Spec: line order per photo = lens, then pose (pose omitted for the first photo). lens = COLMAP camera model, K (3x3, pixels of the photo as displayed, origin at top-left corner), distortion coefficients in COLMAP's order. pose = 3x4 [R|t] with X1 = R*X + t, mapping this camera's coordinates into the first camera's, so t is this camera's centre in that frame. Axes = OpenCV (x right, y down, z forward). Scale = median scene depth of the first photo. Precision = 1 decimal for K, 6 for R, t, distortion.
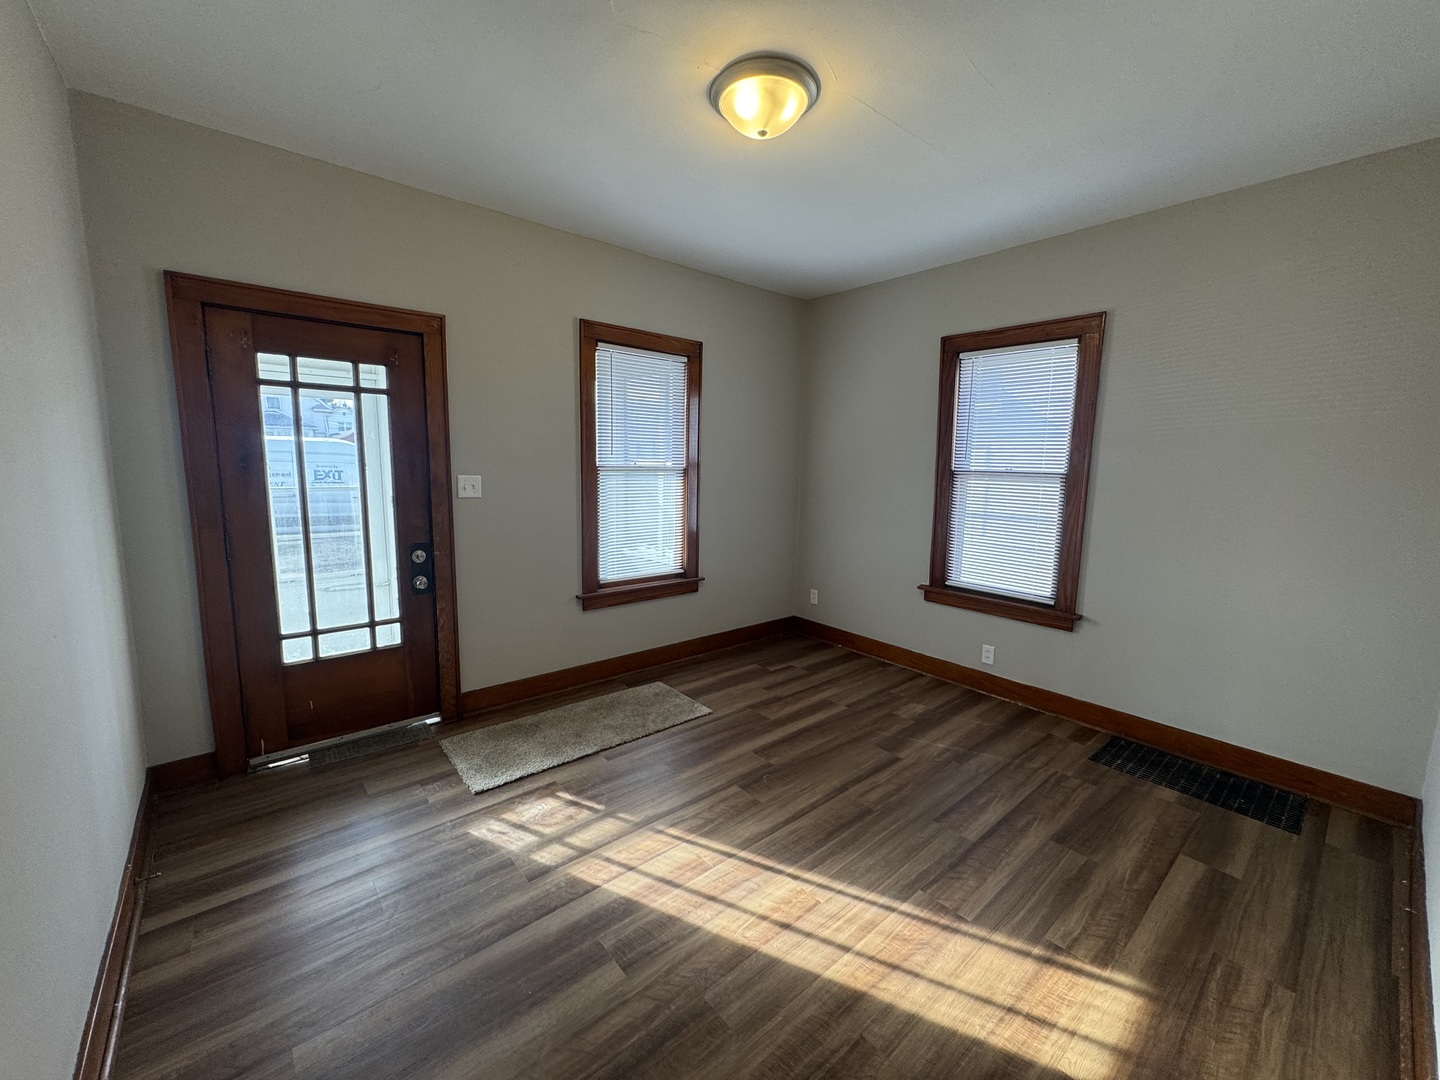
lens RADIAL K [[580.8, 0, 722.1], [0, 580.8, 537.1], [0, 0, 1]] dist [-0.002044, -0.000218]
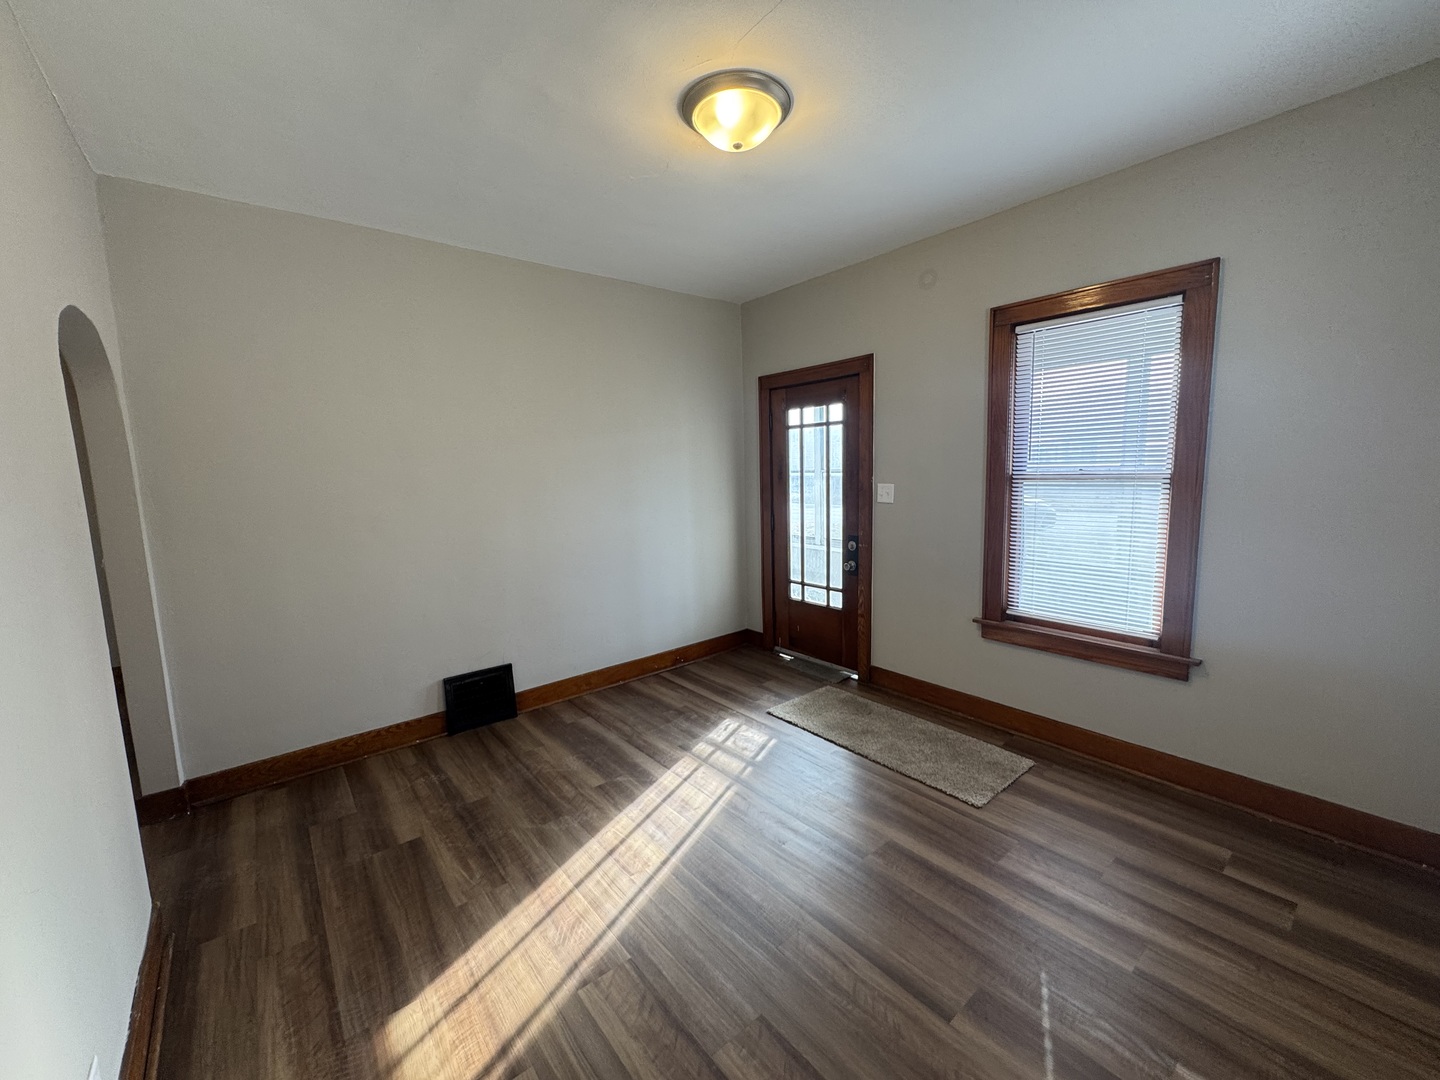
lens RADIAL K [[581.3, 0, 720.0], [0, 581.3, 540.0], [0, 0, 1]] dist [0.000213, -0.000040]
pose [[-0.033115, 0.106135, -0.993800, 0.917821], [-0.108342, 0.988105, 0.109137, -0.105784], [0.993562, 0.111284, -0.021222, 0.863454]]
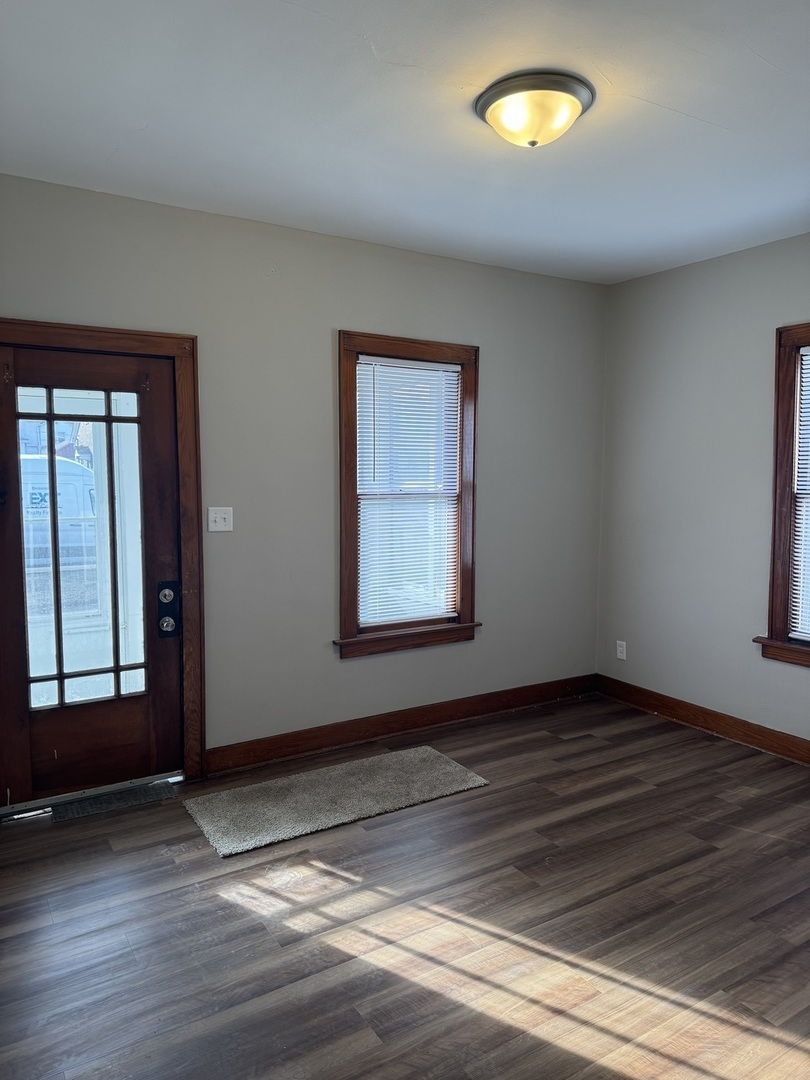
lens RADIAL K [[766.4, 0, 409.0], [0, 766.4, 535.9], [0, 0, 1]] dist [0.087292, -0.105134]
pose [[0.989707, -0.003448, -0.143067, 0.040495], [-0.003456, 0.998842, -0.047981, -0.004606], [0.143067, 0.047981, 0.988549, -0.190703]]
